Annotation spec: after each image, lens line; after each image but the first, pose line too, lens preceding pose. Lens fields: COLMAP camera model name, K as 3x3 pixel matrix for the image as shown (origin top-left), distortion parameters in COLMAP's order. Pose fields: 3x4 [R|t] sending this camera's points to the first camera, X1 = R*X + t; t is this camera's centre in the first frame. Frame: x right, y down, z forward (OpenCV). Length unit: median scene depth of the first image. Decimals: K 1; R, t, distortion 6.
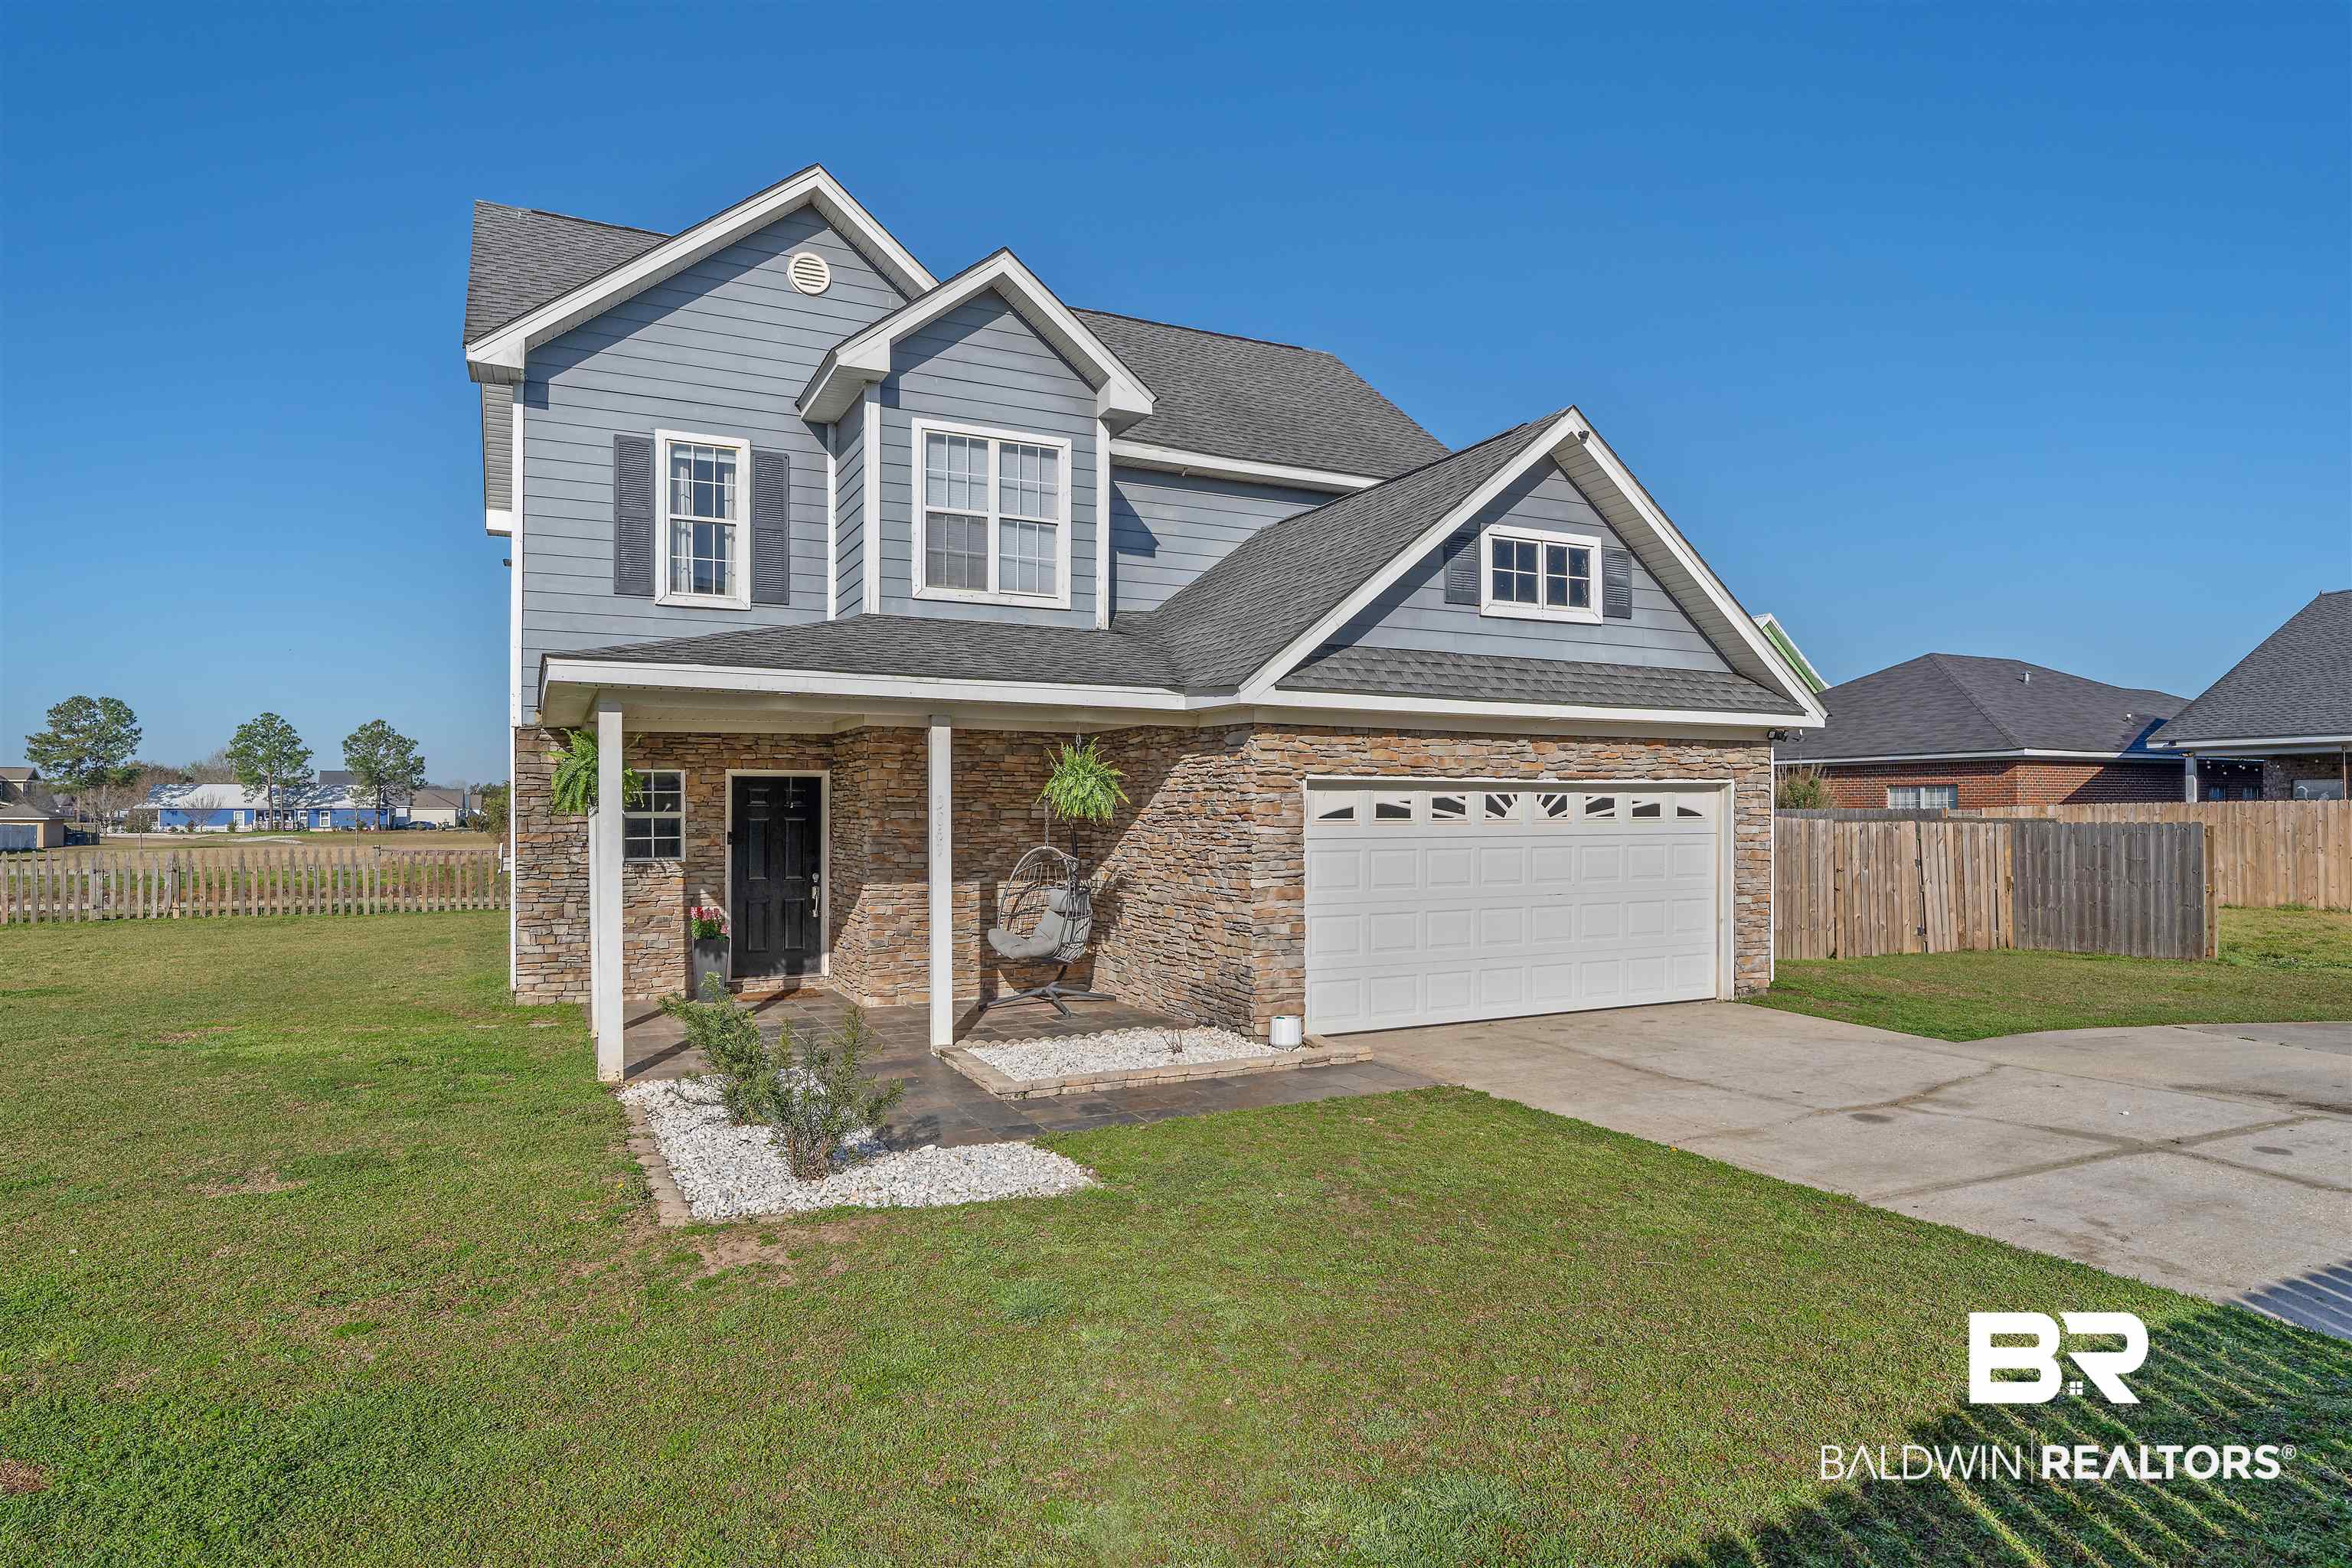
lens RADIAL K [[1290.2, 0, 1170.5], [0, 1290.2, 803.2], [0, 0, 1]] dist [0.000329, -0.000401]
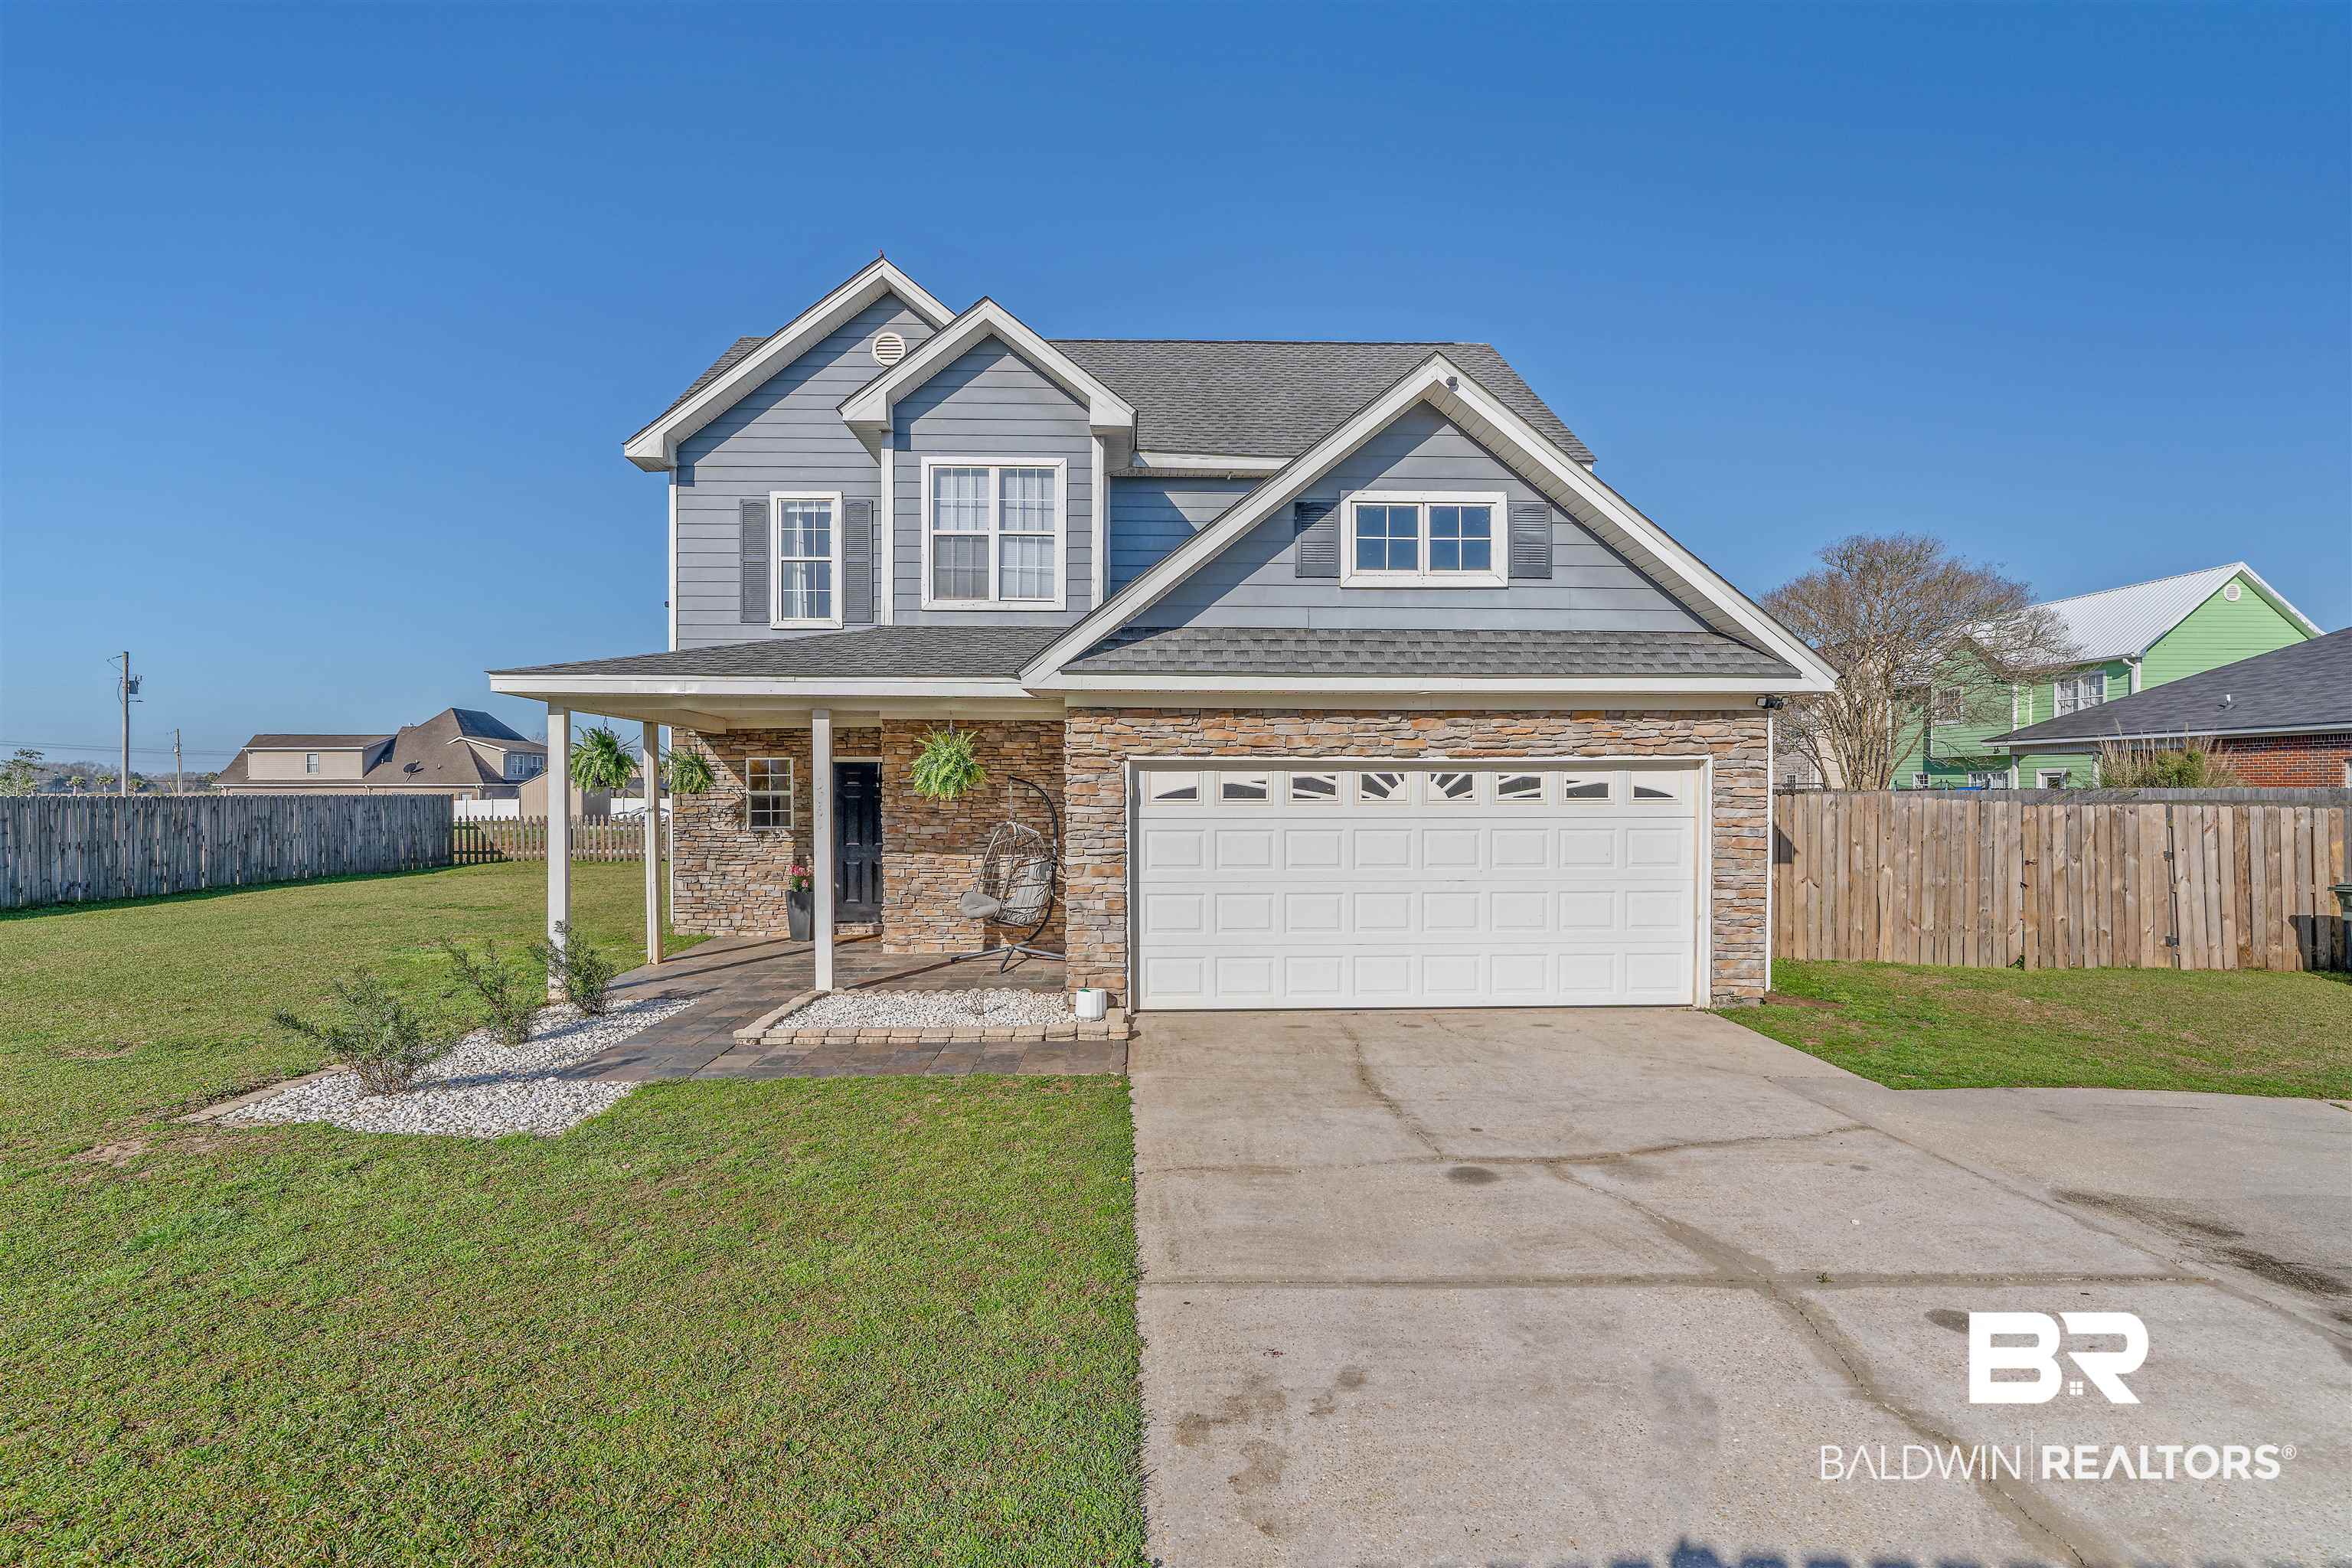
lens RADIAL K [[1062.3, 0, 1177.8], [0, 1062.3, 798.6], [0, 0, 1]] dist [-0.002518, 0.000401]
pose [[0.910687, 0.004876, -0.413069, 0.417289], [0.001760, 0.999875, 0.015682, -0.001145], [0.413094, -0.015009, 0.910565, 0.208569]]
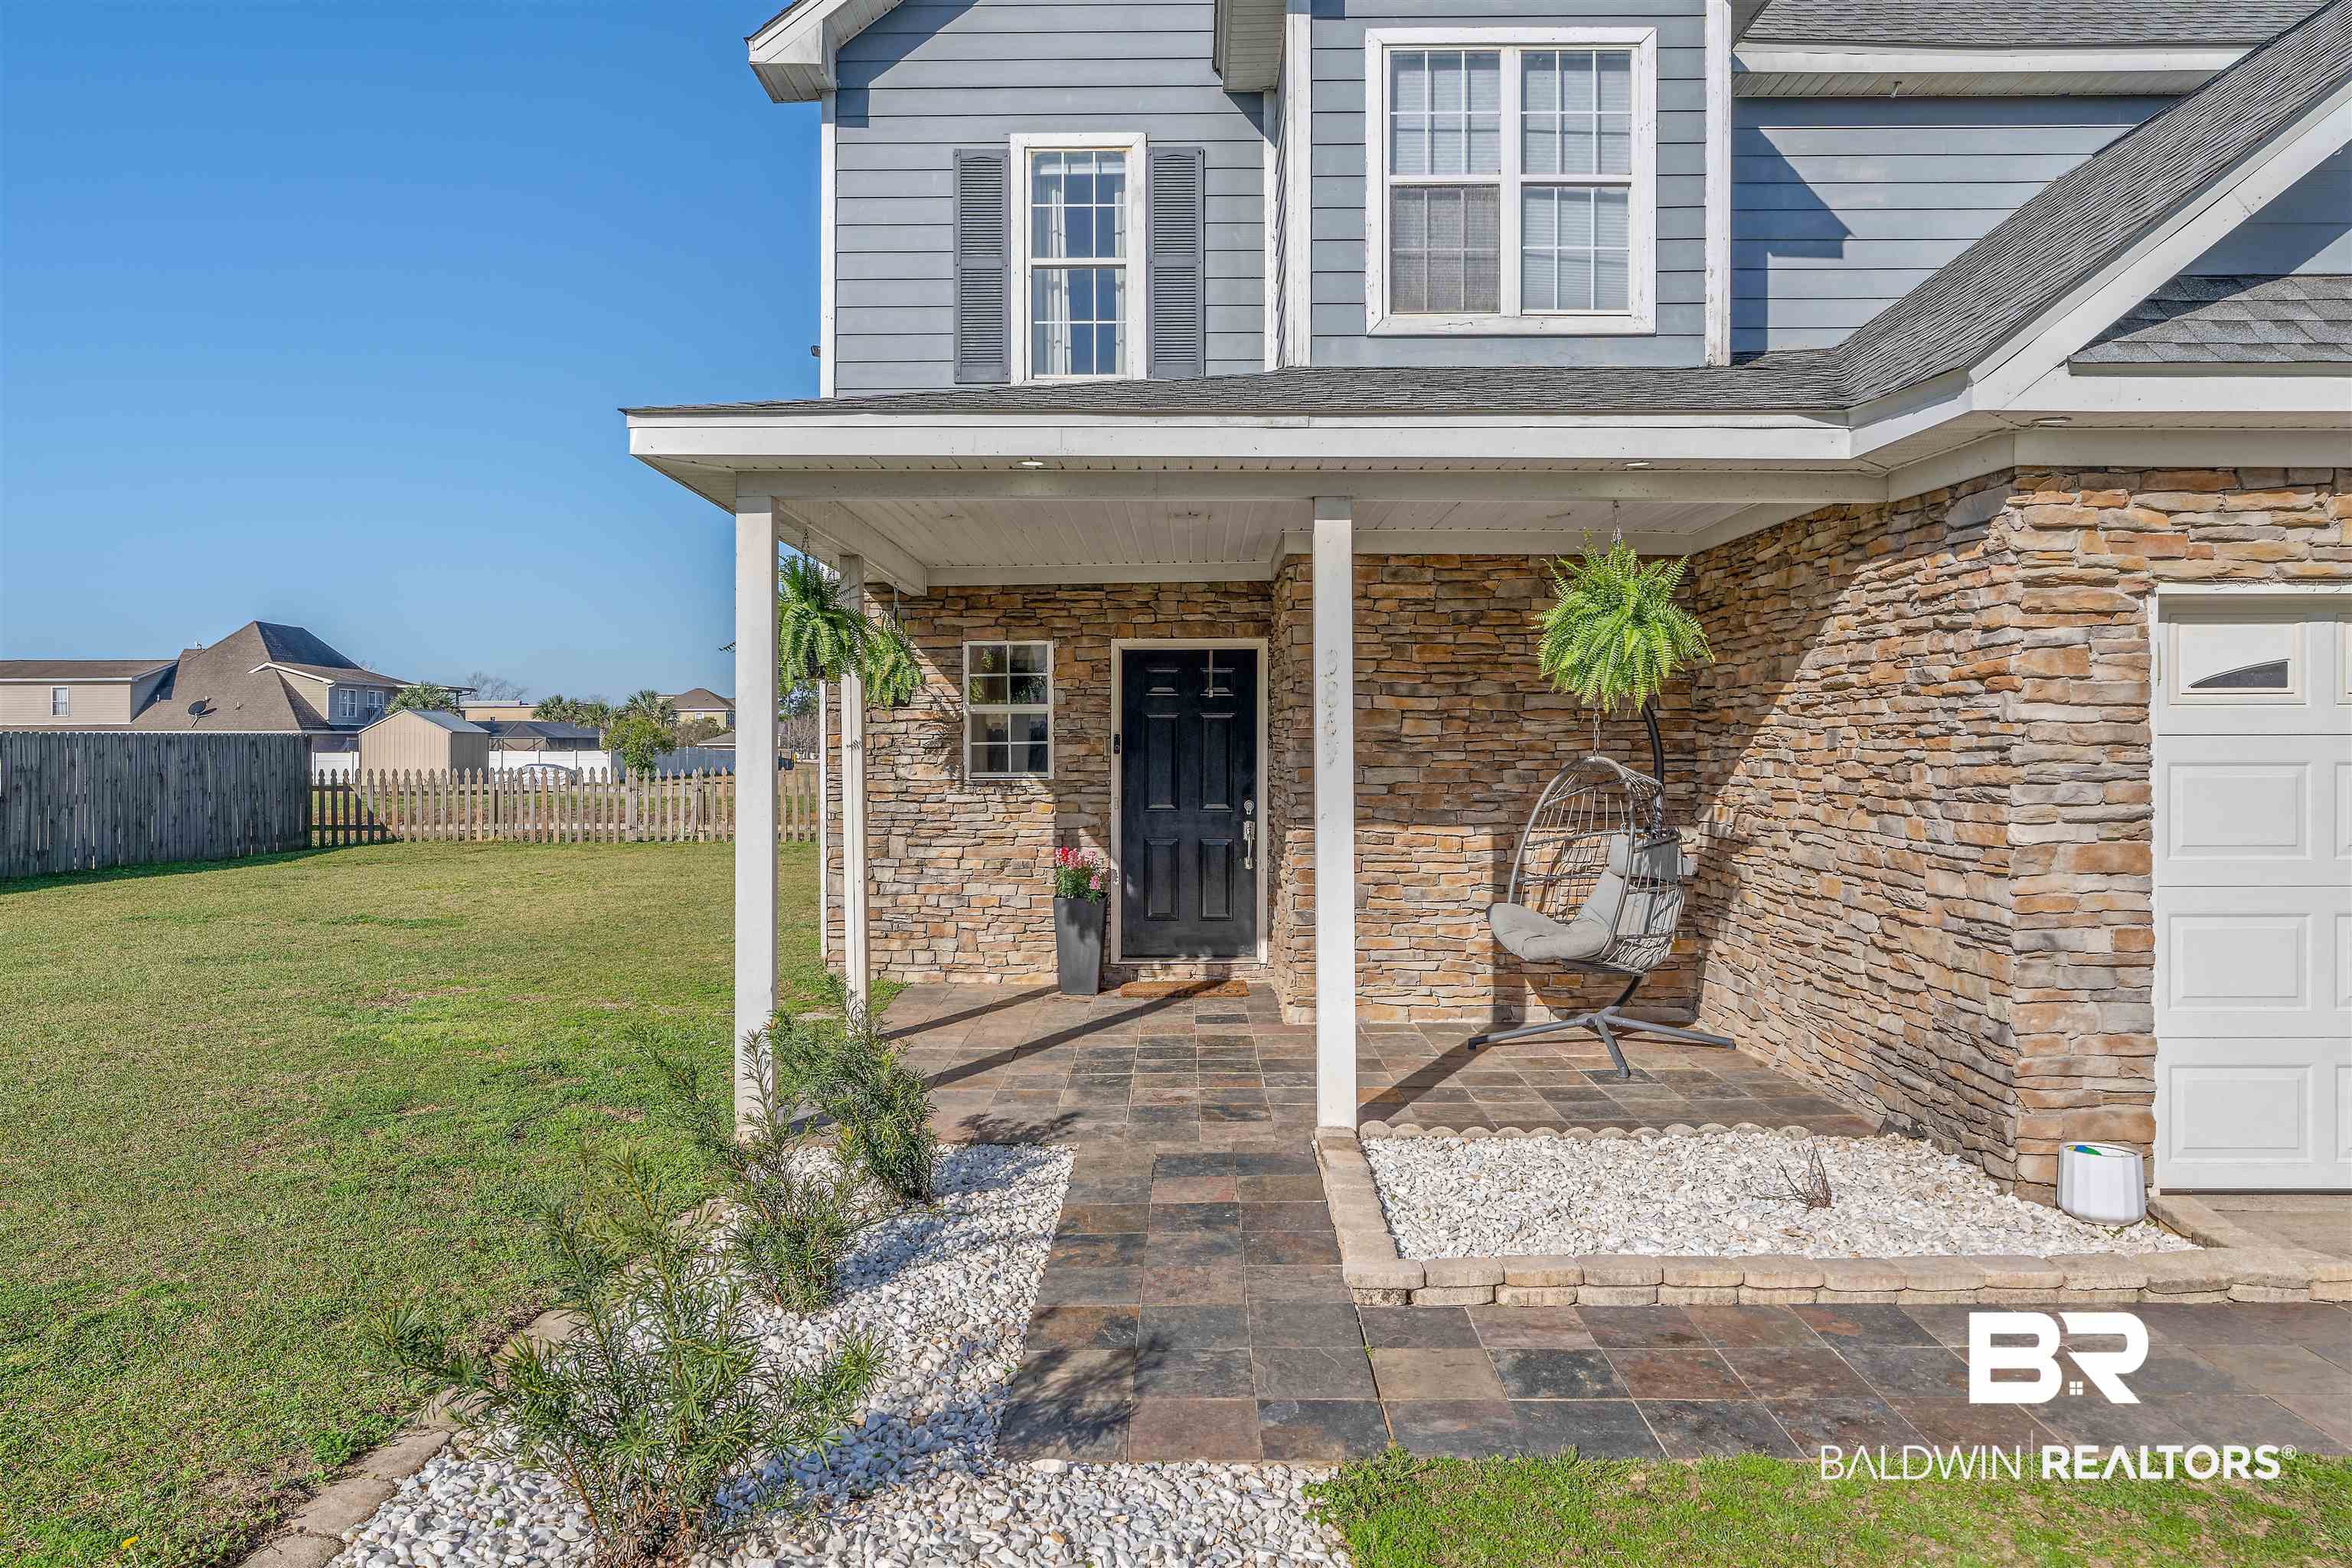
lens RADIAL K [[1518.5, 0, 1180.1], [0, 1518.5, 734.4], [0, 0, 1]] dist [-0.004437, 0.003153]
pose [[0.892767, -0.002521, -0.450511, 0.035971], [0.003617, 0.999992, 0.001571, 0.022122], [0.450504, -0.003032, 0.892769, 0.342295]]
